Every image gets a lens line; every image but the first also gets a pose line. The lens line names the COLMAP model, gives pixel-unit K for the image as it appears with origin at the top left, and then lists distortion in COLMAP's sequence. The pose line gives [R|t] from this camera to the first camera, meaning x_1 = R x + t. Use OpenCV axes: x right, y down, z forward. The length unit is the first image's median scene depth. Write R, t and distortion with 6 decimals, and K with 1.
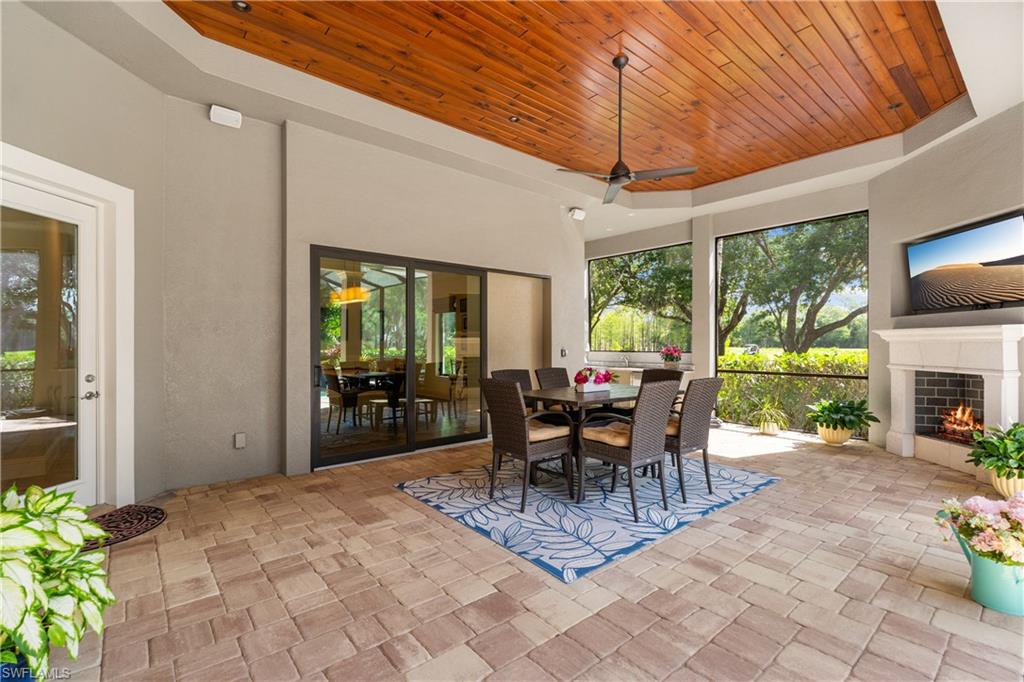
lens RADIAL K [[455.6, 0, 512.0], [0, 455.6, 341.0], [0, 0, 1]] dist [0.024784, 0.000009]
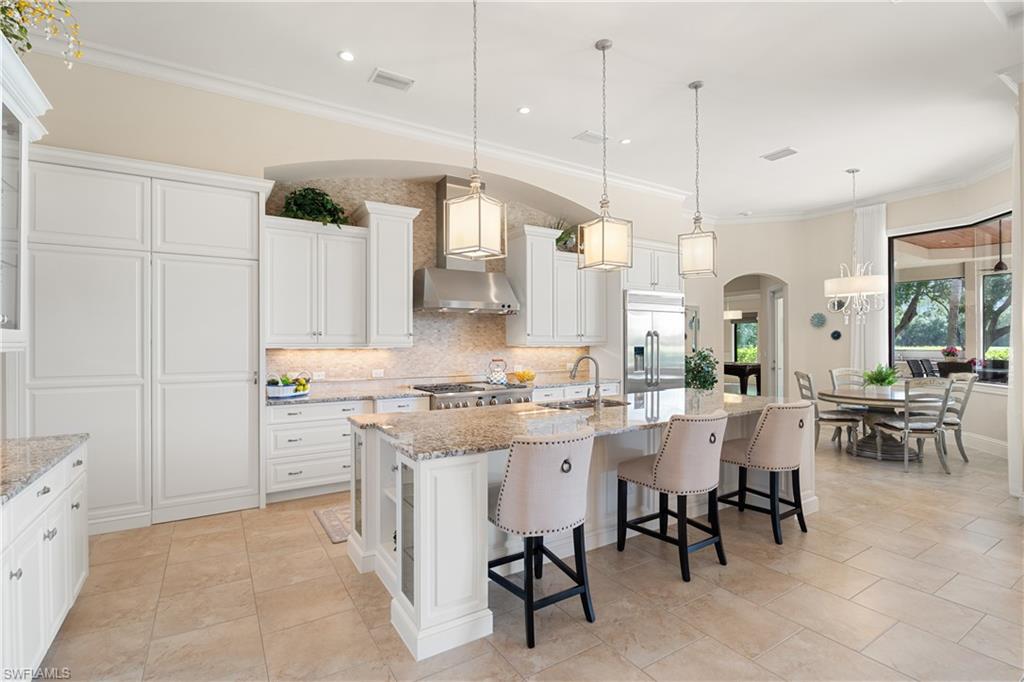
lens RADIAL K [[471.0, 0, 507.4], [0, 471.0, 340.5], [0, 0, 1]] dist [-0.001980, 0.000065]
pose [[0.989312, -0.004351, -0.145748, -1.298178], [0.004577, 0.999989, 0.001215, -0.027690], [0.145741, -0.001869, 0.989321, -1.121307]]
